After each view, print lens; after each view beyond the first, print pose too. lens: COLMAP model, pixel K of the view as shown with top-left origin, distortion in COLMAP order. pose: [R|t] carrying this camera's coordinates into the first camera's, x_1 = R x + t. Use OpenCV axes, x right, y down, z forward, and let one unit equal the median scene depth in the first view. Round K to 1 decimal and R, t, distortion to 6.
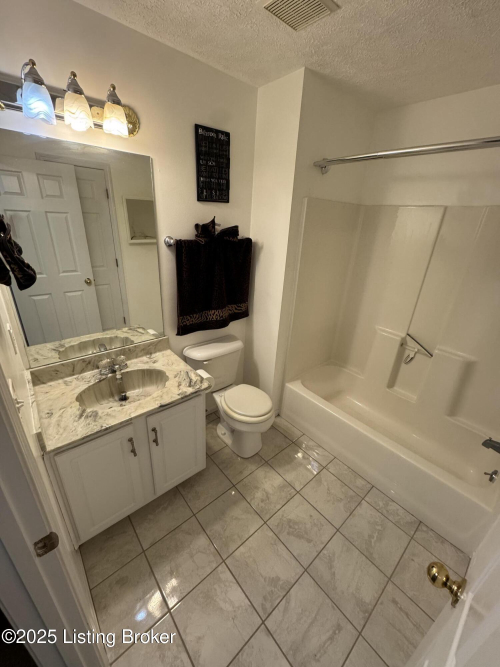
lens RADIAL K [[267.3, 0, 249.5], [0, 267.3, 333.7], [0, 0, 1]] dist [-0.001934, 0.000400]
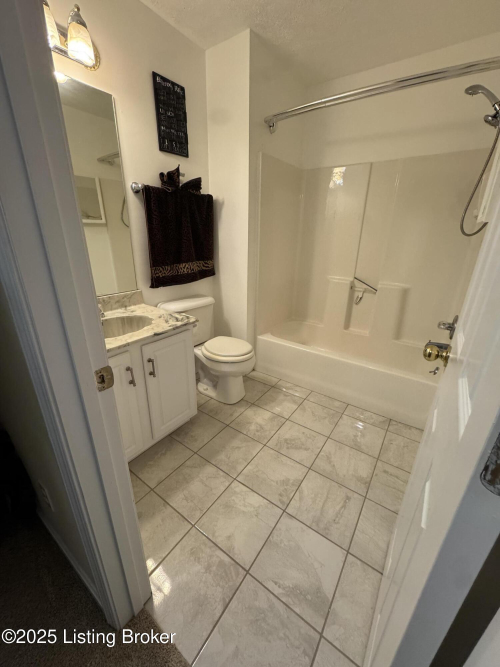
lens RADIAL K [[267.3, 0, 250.3], [0, 267.3, 333.3], [0, 0, 1]] dist [-0.001934, 0.000400]
pose [[0.970103, -0.117536, 0.212335, -0.156819], [0.125231, 0.991858, -0.023113, 0.265440], [-0.207890, 0.049013, 0.976923, -0.039150]]
